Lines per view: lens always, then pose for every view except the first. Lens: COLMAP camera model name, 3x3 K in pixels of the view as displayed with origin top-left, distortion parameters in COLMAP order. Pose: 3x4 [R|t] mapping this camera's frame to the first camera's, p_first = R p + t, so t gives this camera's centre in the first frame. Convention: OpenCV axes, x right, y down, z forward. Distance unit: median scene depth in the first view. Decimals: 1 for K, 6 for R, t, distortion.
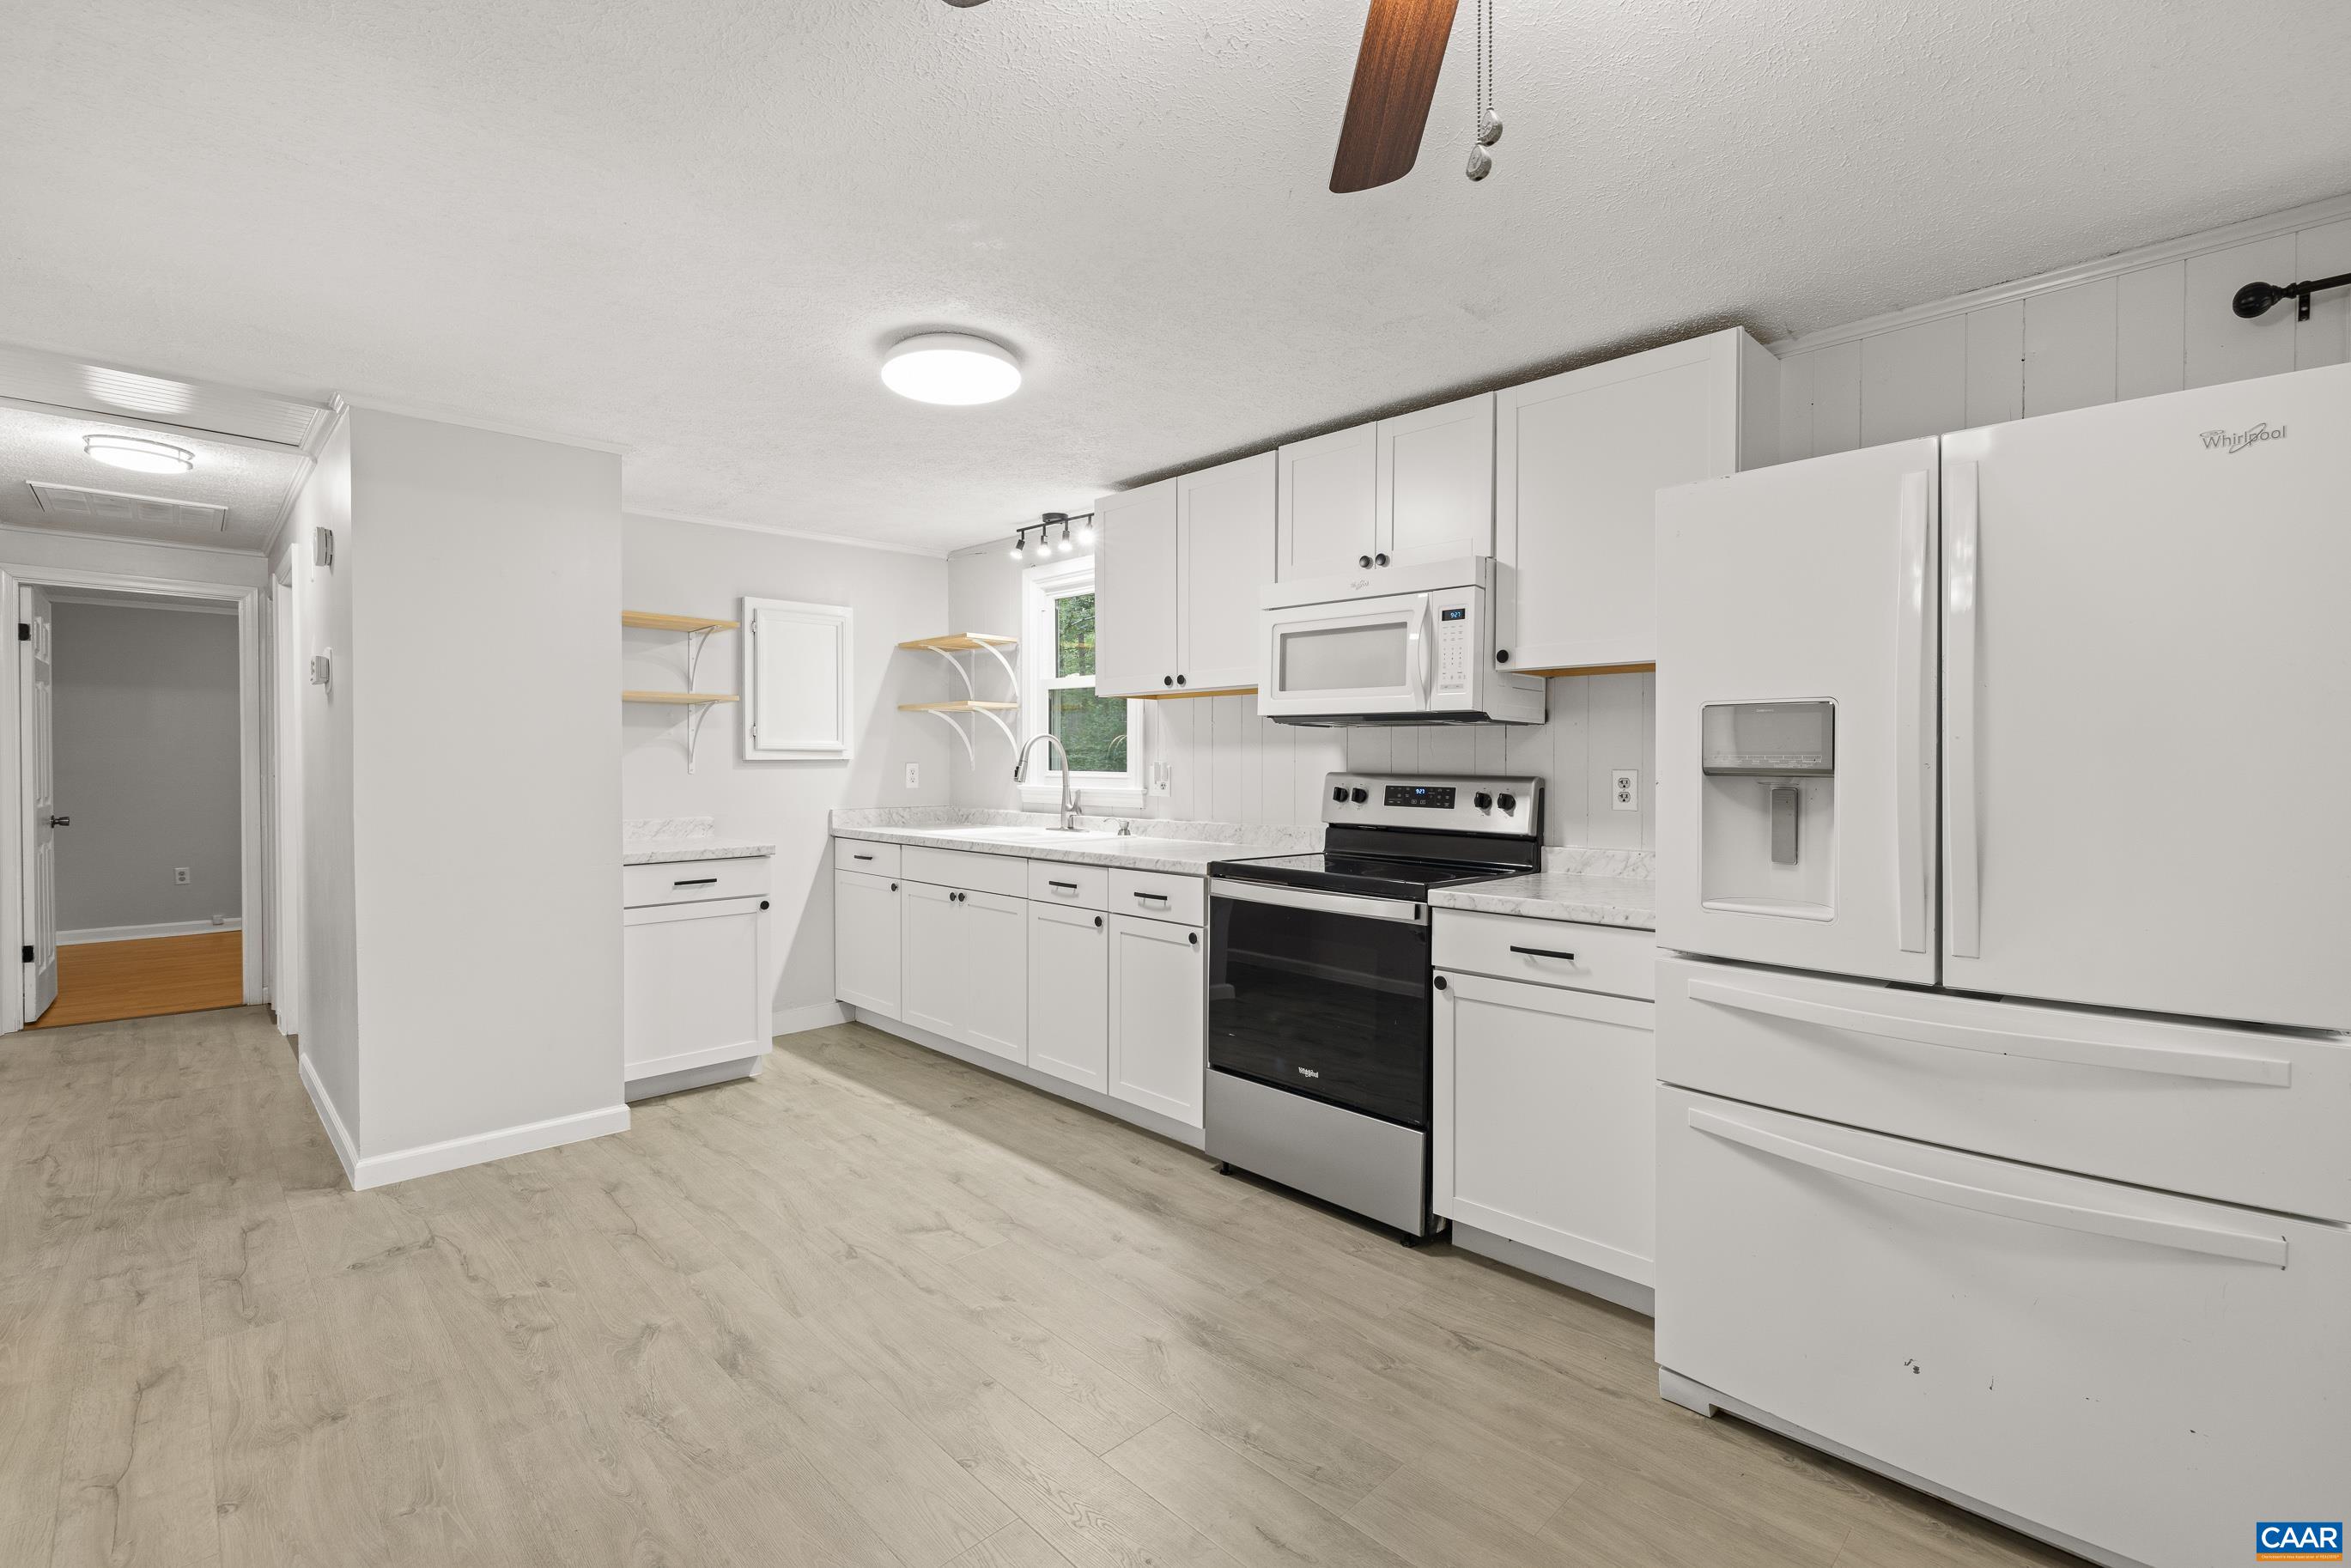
lens RADIAL K [[1045.5, 0, 1176.7], [0, 1045.5, 774.0], [0, 0, 1]] dist [-0.001936, 0.000261]
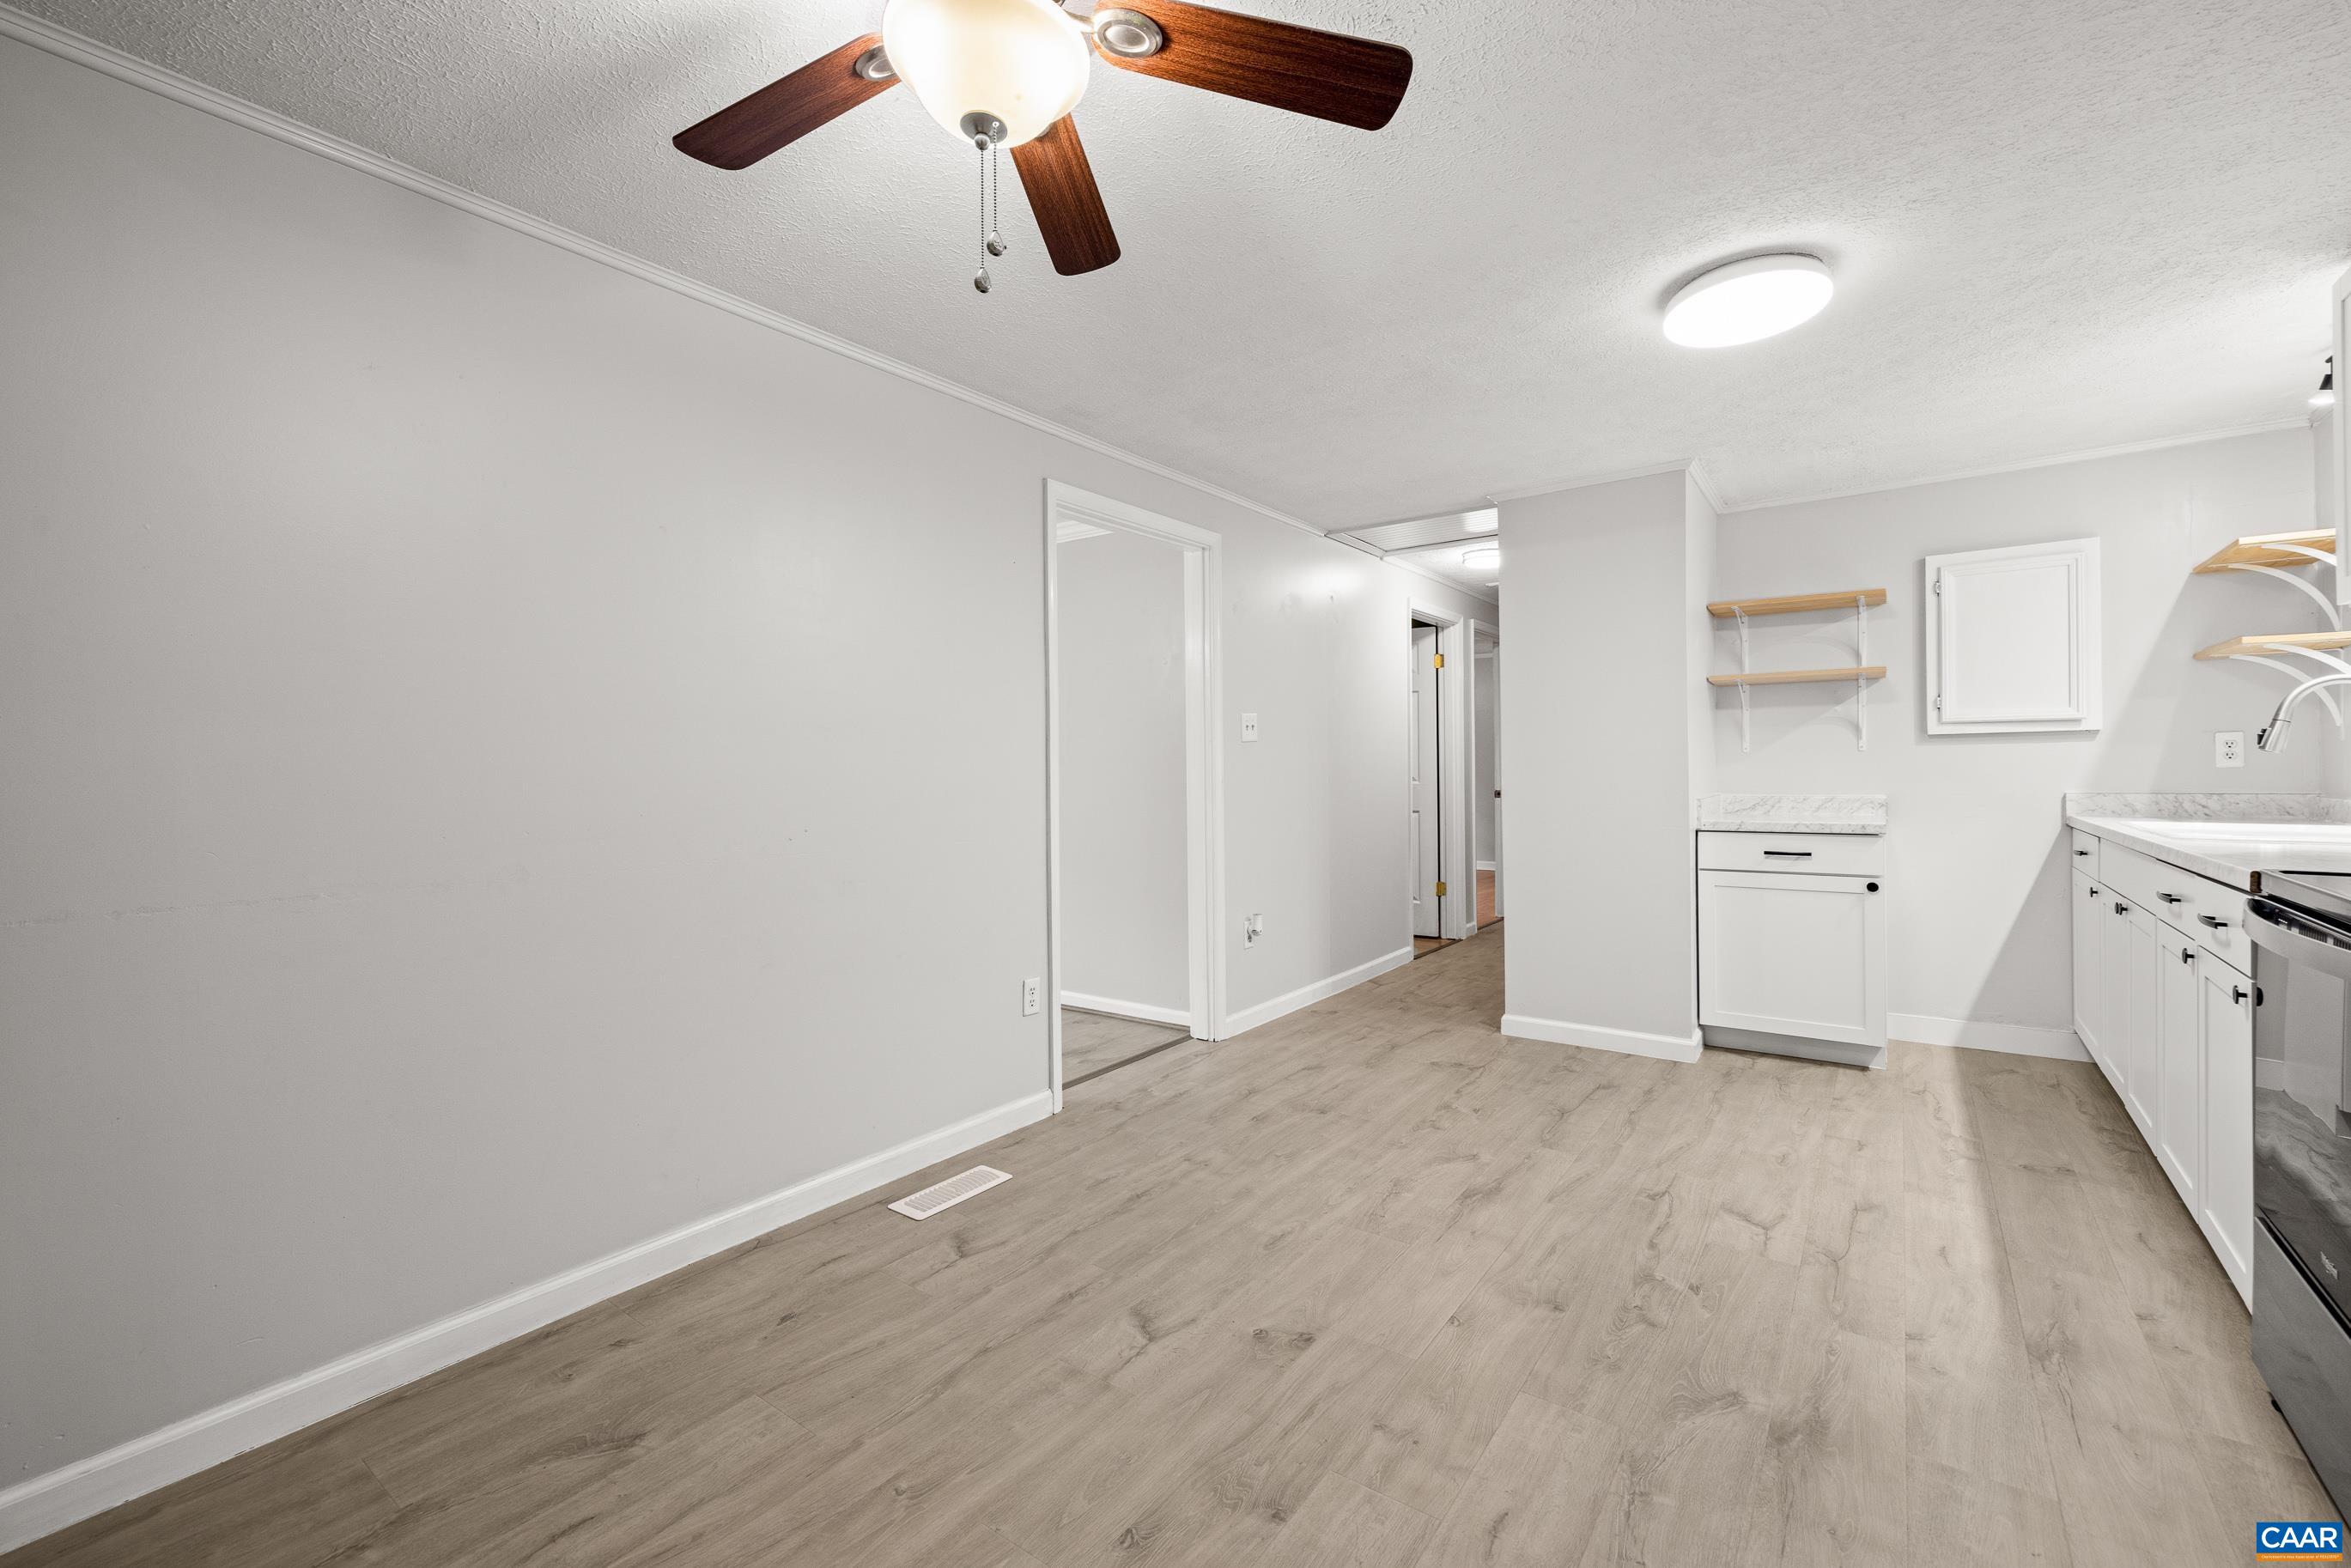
lens RADIAL K [[987.8, 0, 1169.5], [0, 987.8, 773.4], [0, 0, 1]] dist [0.001155, 0.000094]
pose [[0.158392, 0.002062, -0.987374, 0.428882], [-0.001417, 0.999997, 0.001861, 0.025215], [0.987375, 0.001104, 0.158394, 0.263677]]
